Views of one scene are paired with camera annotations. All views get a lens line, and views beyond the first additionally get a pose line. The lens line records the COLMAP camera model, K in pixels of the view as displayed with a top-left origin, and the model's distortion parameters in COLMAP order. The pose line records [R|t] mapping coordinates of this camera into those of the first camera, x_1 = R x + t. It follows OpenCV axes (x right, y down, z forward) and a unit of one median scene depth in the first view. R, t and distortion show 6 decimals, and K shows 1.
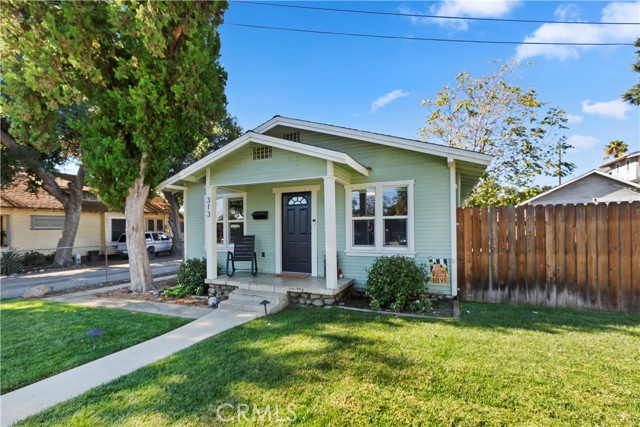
lens RADIAL K [[288.6, 0, 337.6], [0, 288.6, 227.3], [0, 0, 1]] dist [0.001394, -0.000151]
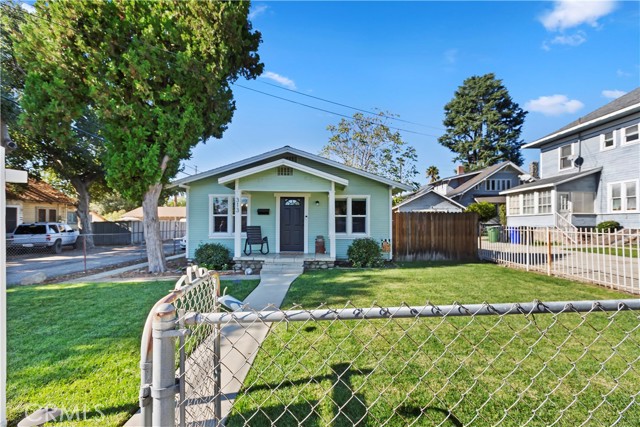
lens RADIAL K [[288.6, 0, 323.8], [0, 288.6, 217.7], [0, 0, 1]] dist [0.001394, -0.000151]
pose [[0.907542, 0.023248, 0.419318, -0.645052], [-0.015279, 0.999633, -0.022353, 0.015265], [-0.419684, 0.013879, 0.907564, -0.424402]]
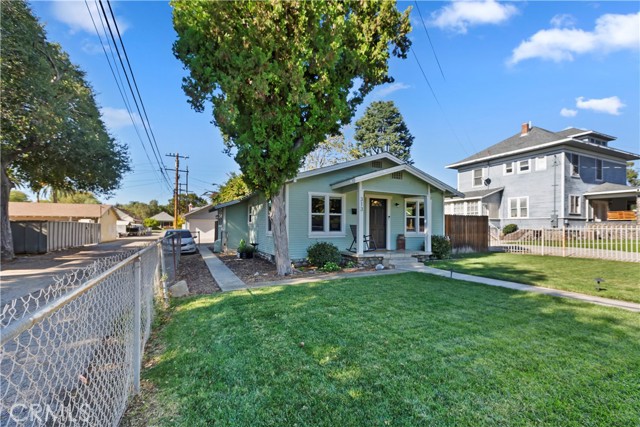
lens RADIAL K [[288.6, 0, 328.1], [0, 288.6, 225.9], [0, 0, 1]] dist [0.001394, -0.000151]
pose [[0.647500, 0.020275, 0.761796, -1.611793], [-0.014608, 0.999793, -0.014193, 0.058988], [-0.761926, -0.001938, 0.647661, 0.183421]]
